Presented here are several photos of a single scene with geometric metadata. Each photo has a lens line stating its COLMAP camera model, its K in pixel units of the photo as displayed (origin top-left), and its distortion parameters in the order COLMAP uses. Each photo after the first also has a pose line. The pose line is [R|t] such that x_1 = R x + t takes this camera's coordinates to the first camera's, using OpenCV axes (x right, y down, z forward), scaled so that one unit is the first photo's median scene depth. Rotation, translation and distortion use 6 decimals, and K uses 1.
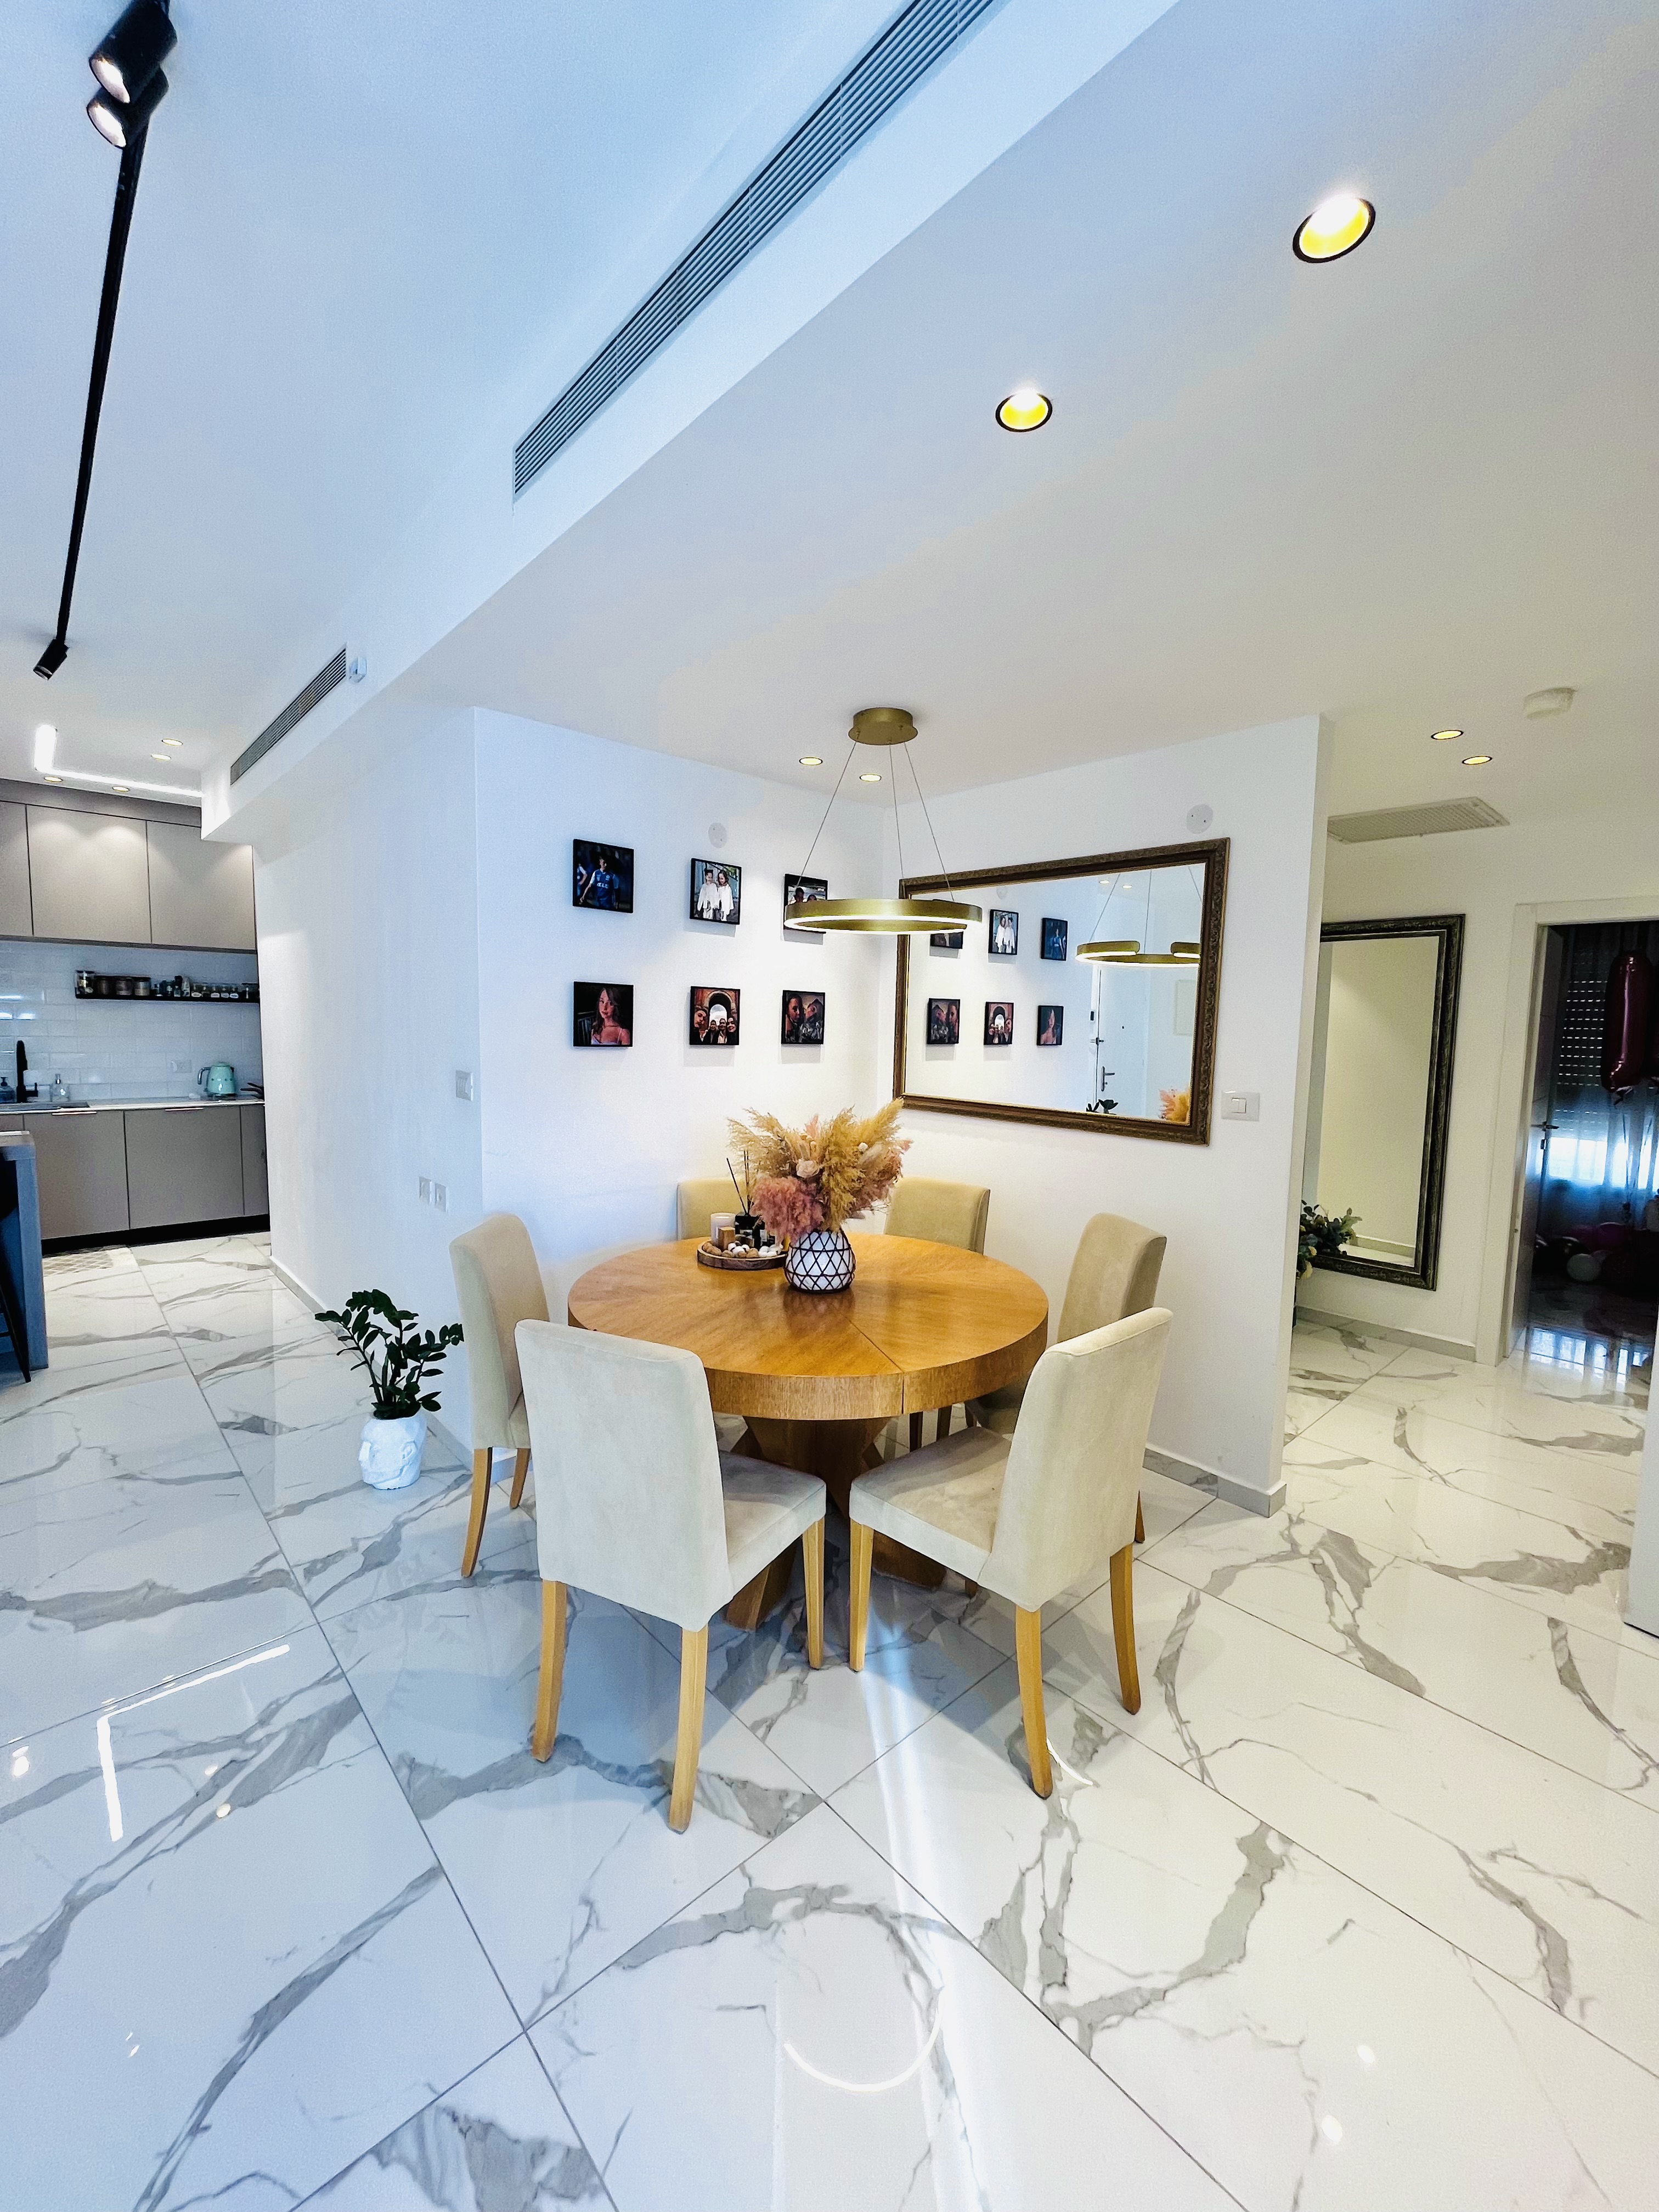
lens RADIAL K [[898.1, 0, 827.3], [0, 898.1, 1100.7], [0, 0, 1]] dist [-0.000518, -0.000339]
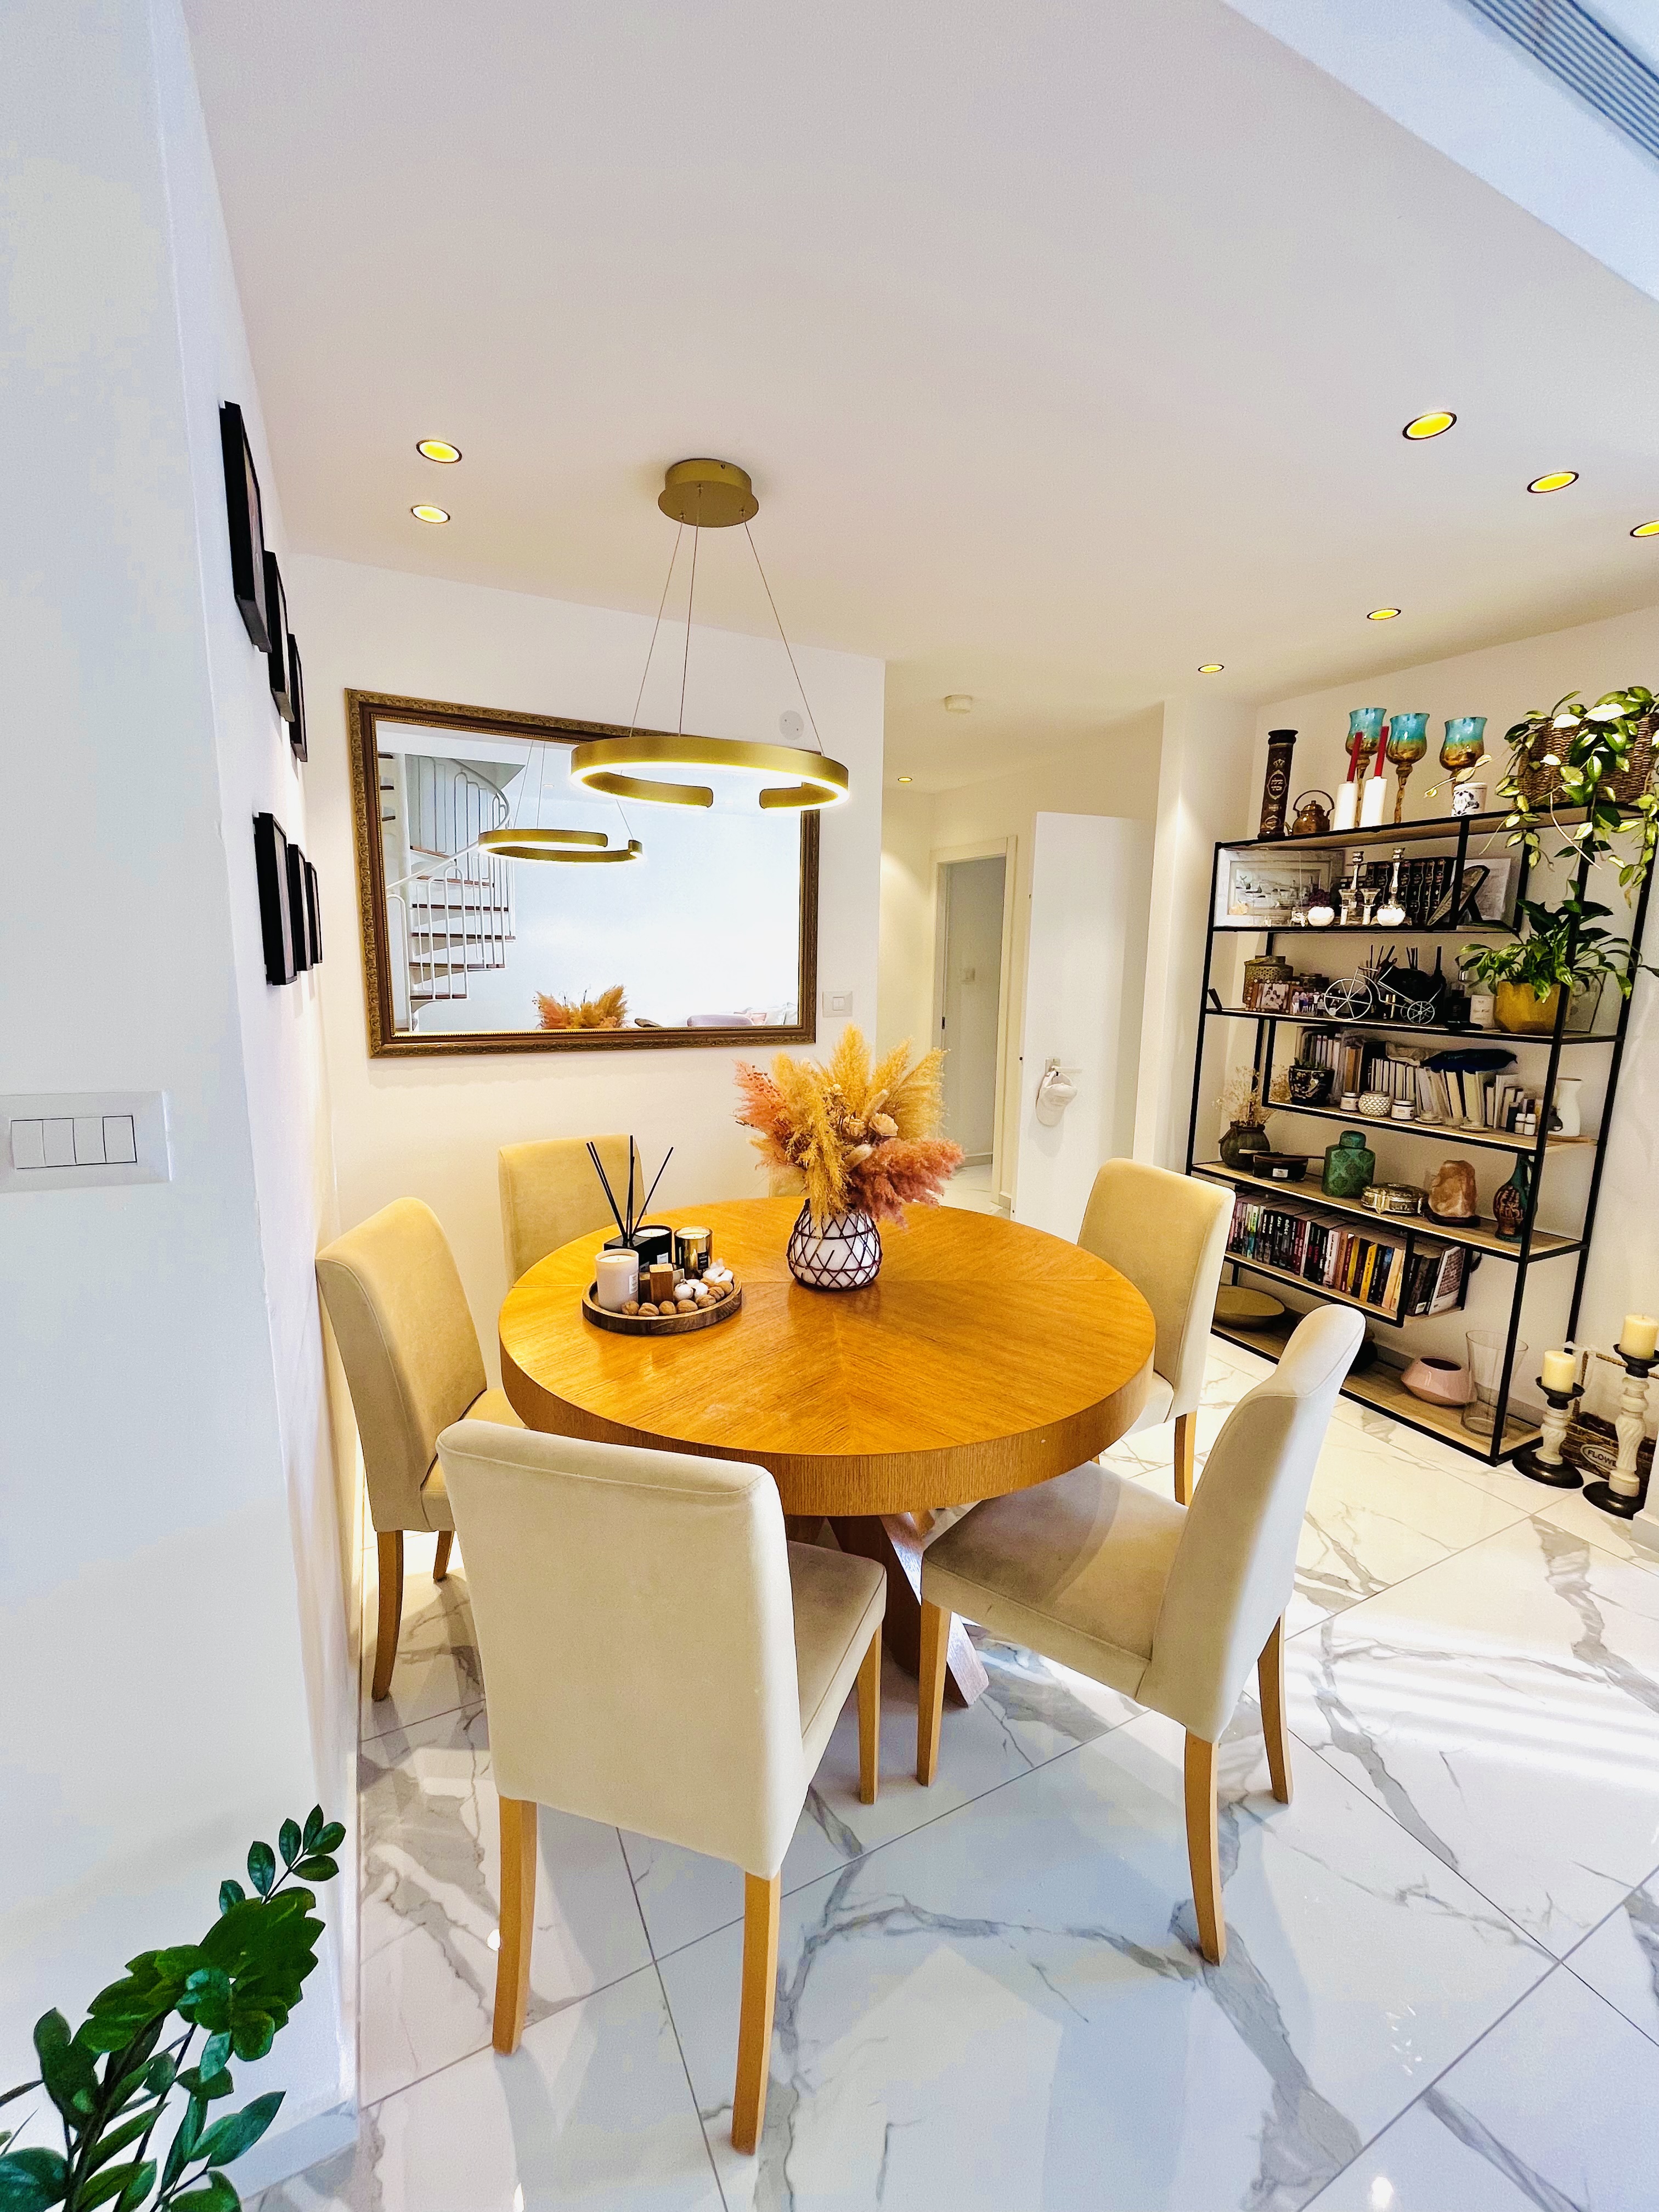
lens RADIAL K [[898.1, 0, 840.9], [0, 898.1, 1099.7], [0, 0, 1]] dist [-0.000518, -0.000339]
pose [[0.257010, -0.173530, 0.950702, -0.979011], [0.070955, 0.984480, 0.160514, -0.089904], [-0.963801, 0.026203, 0.265334, 1.095656]]
